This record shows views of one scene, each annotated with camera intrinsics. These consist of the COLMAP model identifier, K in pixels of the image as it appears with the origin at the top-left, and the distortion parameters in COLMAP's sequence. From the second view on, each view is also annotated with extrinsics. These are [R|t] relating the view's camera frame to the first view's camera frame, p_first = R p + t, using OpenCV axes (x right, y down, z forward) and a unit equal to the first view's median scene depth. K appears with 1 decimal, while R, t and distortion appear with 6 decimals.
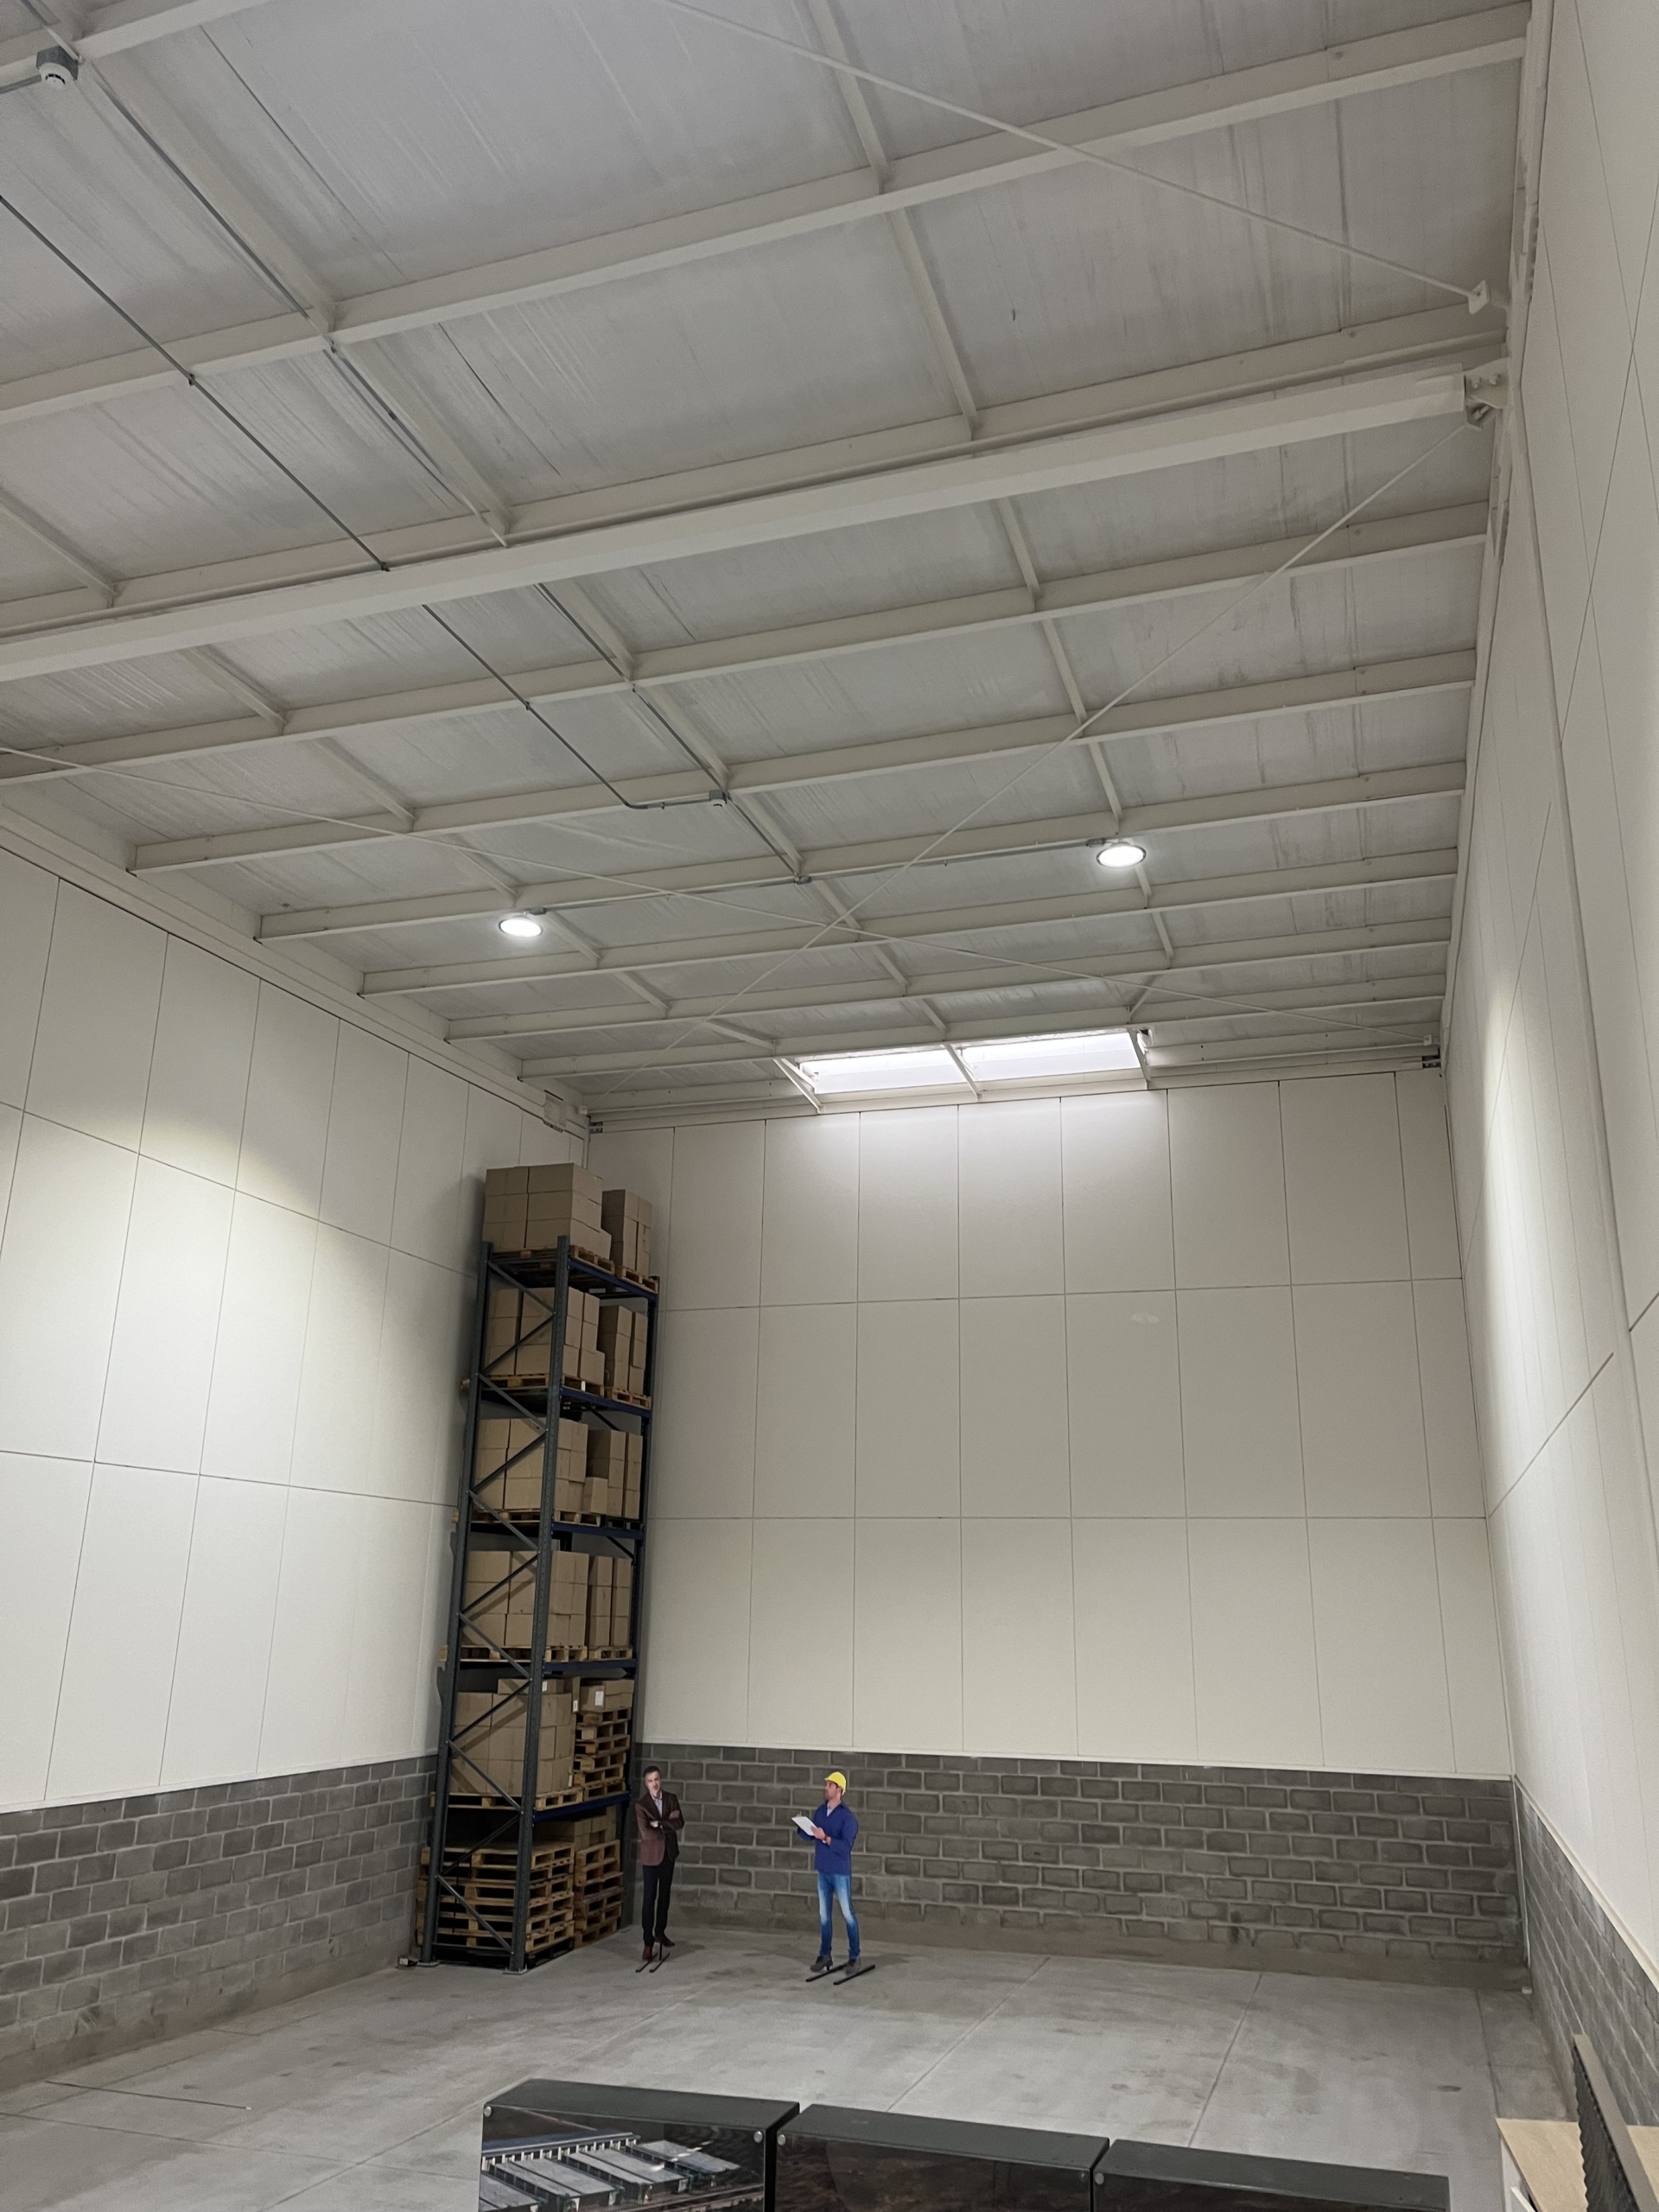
lens RADIAL K [[1680.3, 0, 829.5], [0, 1680.3, 1106.0], [0, 0, 1]] dist [0.073073, -0.121721]
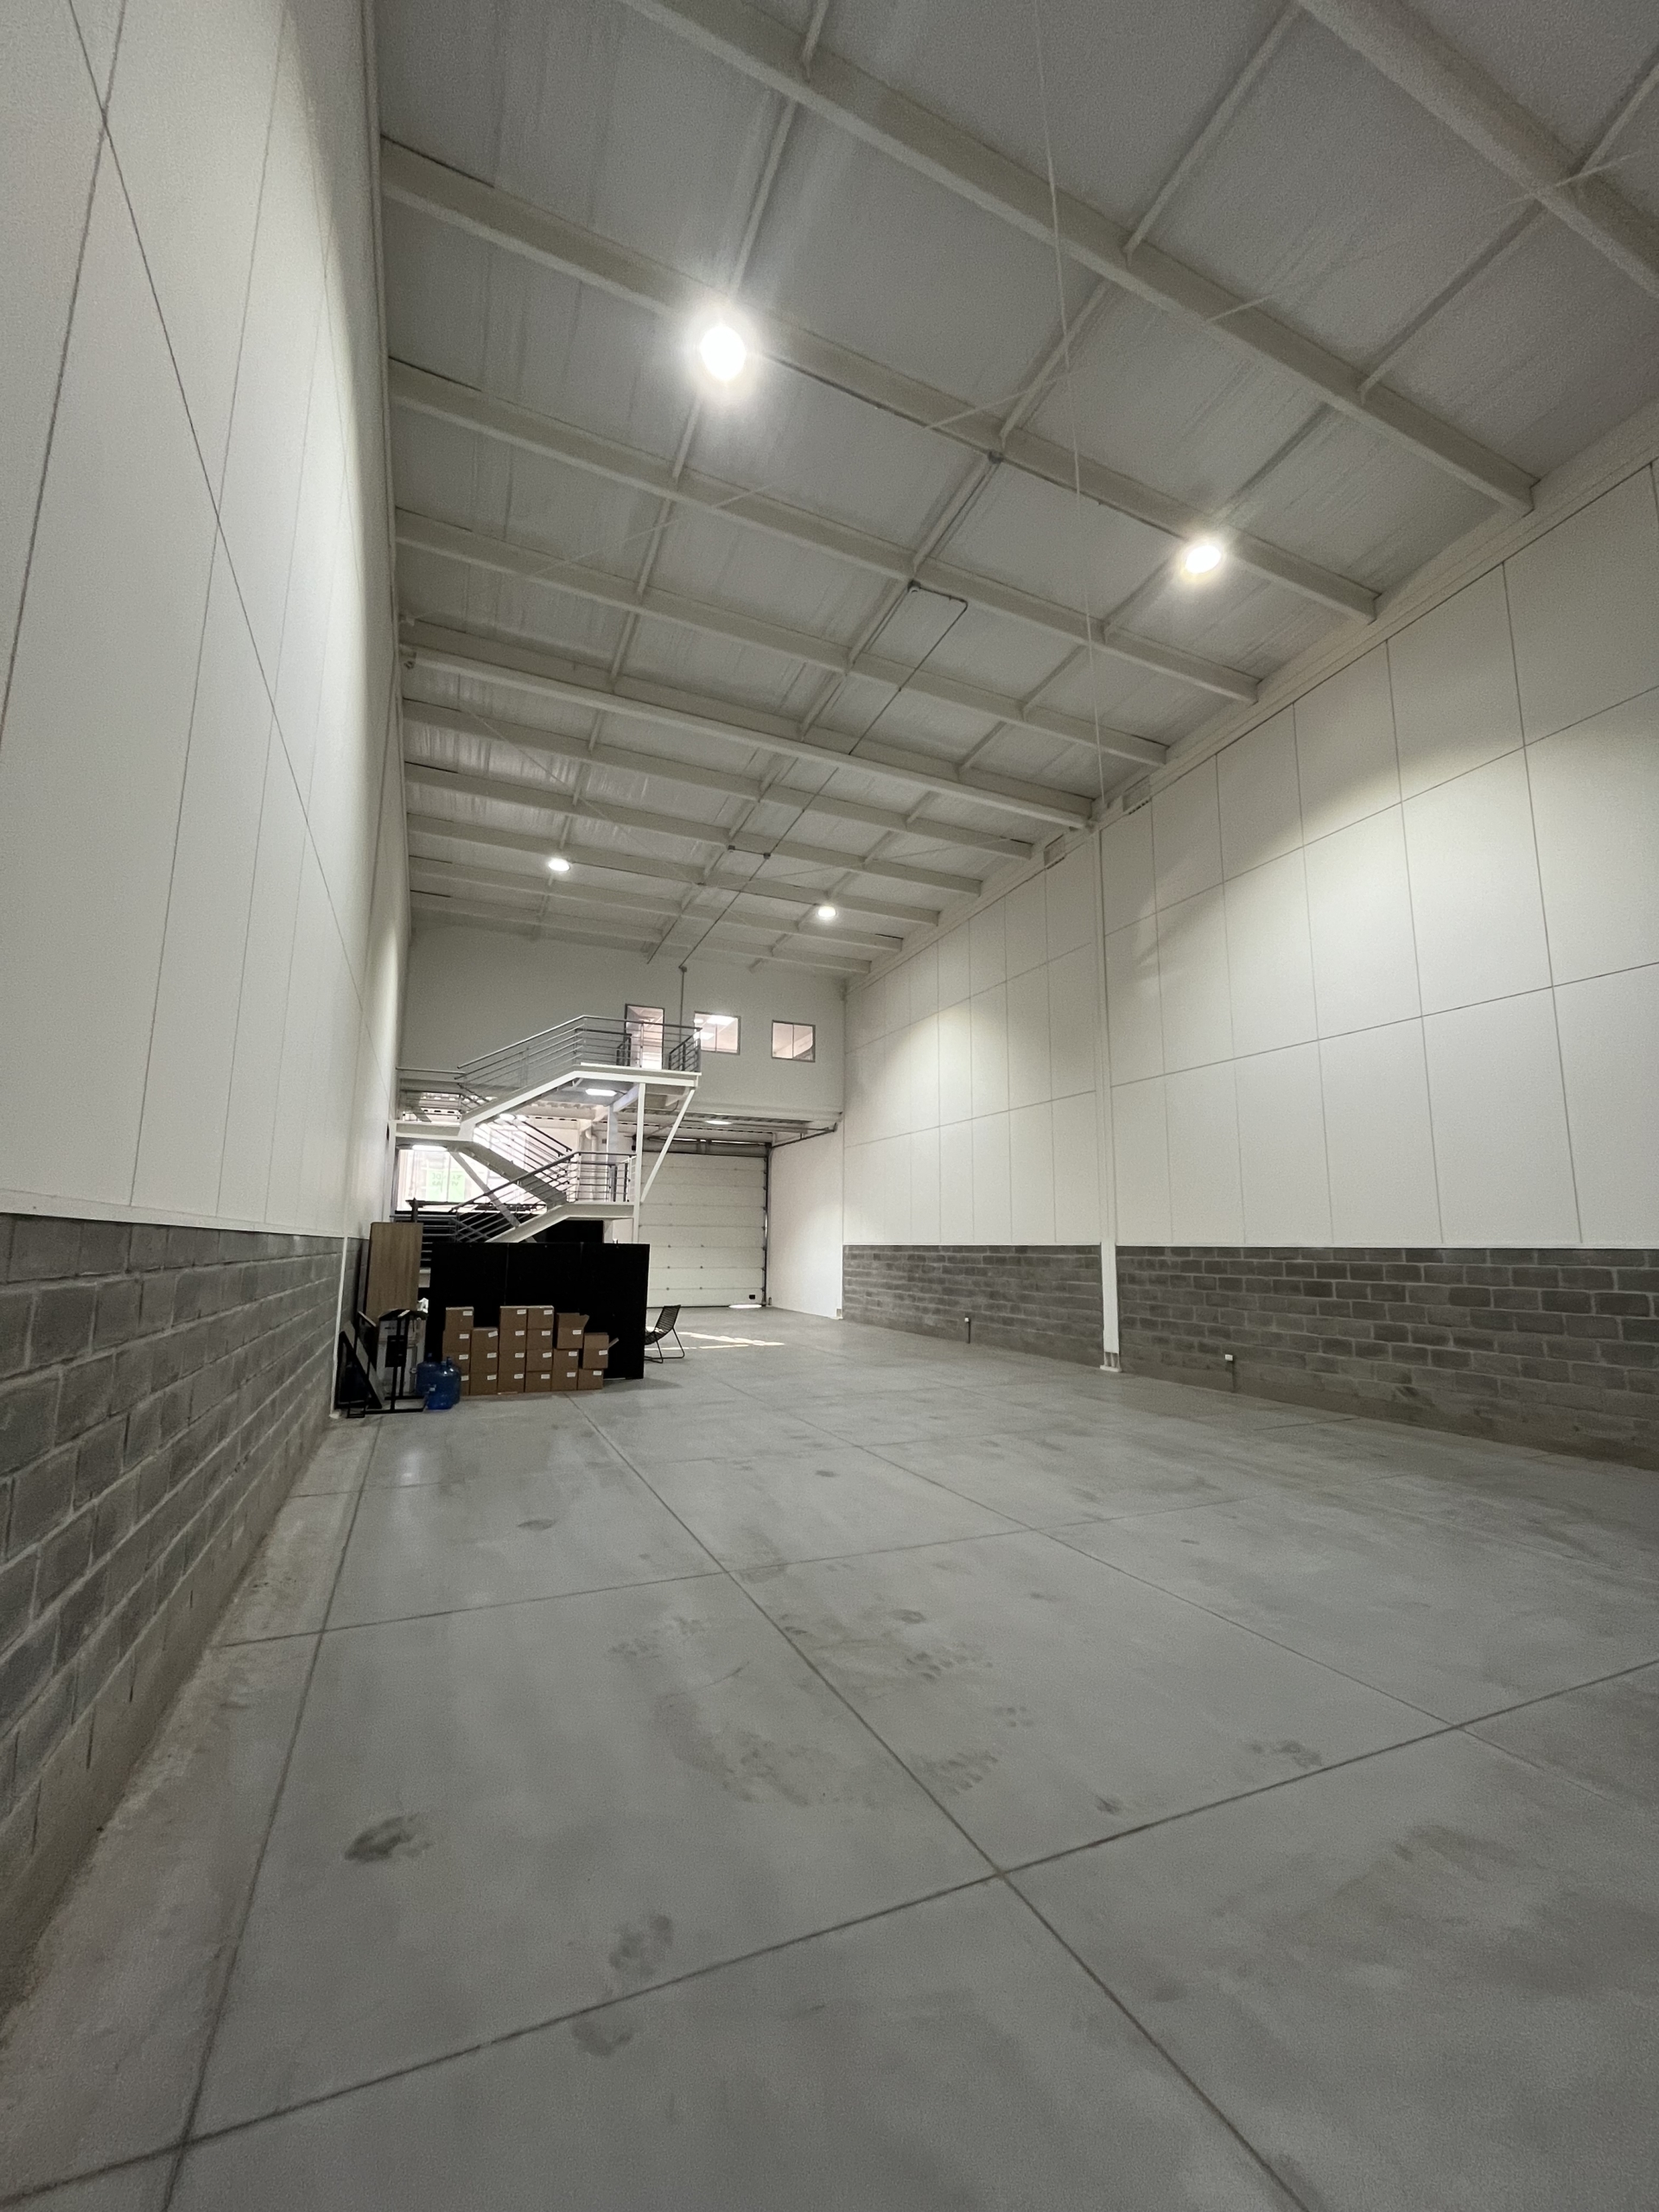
lens RADIAL K [[887.1, 0, 834.8], [0, 887.1, 1111.7], [0, 0, 1]] dist [-0.004814, -0.000288]
pose [[-0.737844, -0.120799, -0.664074, 0.427417], [0.175013, 0.915967, -0.361074, 0.483396], [0.651887, -0.382638, -0.654699, 1.209105]]
